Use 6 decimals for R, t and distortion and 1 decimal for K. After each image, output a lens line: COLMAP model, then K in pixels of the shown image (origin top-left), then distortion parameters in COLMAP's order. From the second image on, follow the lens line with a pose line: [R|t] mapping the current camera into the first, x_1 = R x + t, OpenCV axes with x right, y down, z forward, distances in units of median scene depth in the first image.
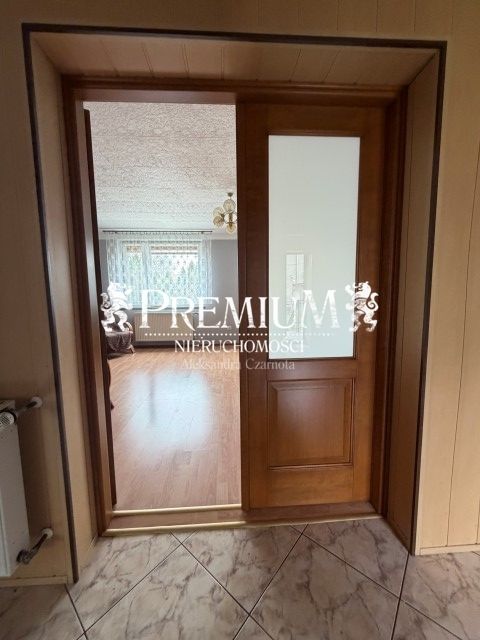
lens RADIAL K [[251.9, 0, 240.0], [0, 251.9, 320.0], [0, 0, 1]] dist [-0.008200, -0.000091]
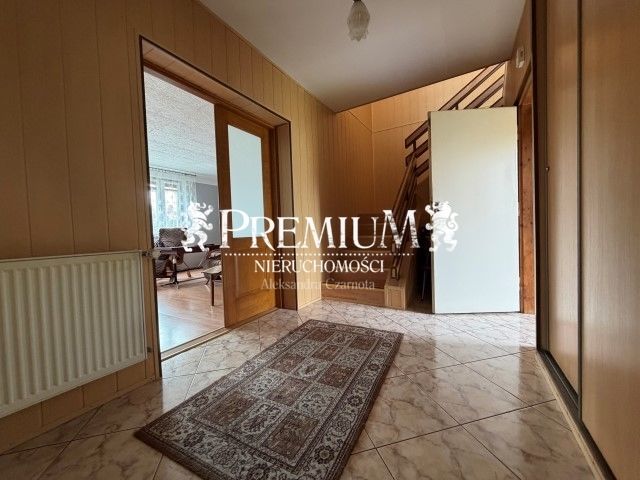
lens RADIAL K [[251.9, 0, 317.2], [0, 251.9, 241.4], [0, 0, 1]] dist [-0.008200, -0.000091]
pose [[0.572551, -0.035169, 0.819114, -1.168275], [0.113760, 0.992823, -0.036889, 0.357282], [-0.811938, 0.114304, 0.572443, -0.640133]]
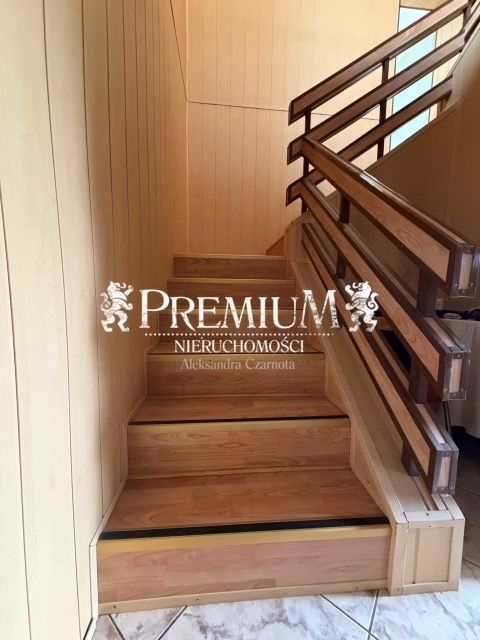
lens RADIAL K [[251.9, 0, 240.0], [0, 251.9, 320.0], [0, 0, 1]] dist [-0.008200, -0.000091]
pose [[-0.020868, -0.084059, 0.996242, 0.571697], [0.095060, 0.991778, 0.085674, 0.205127], [-0.995253, 0.096491, -0.012706, 0.585646]]
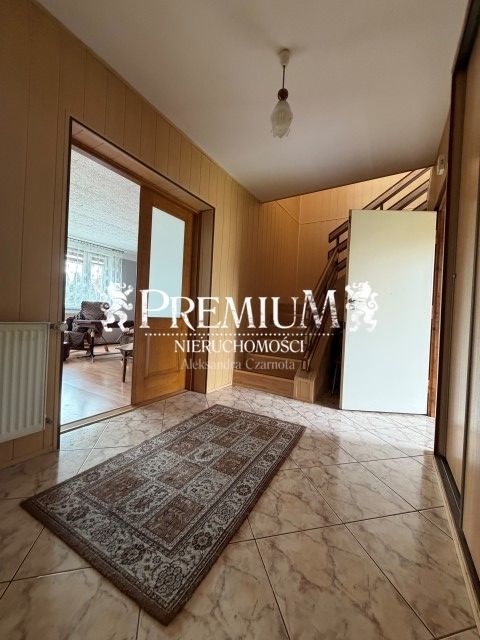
lens RADIAL K [[251.9, 0, 240.0], [0, 251.9, 320.0], [0, 0, 1]] dist [-0.008200, -0.000091]
pose [[0.577382, 0.032961, 0.815809, -1.133081], [0.029917, 0.997660, -0.061482, 0.350891], [-0.815926, 0.059905, 0.575044, -0.728411]]
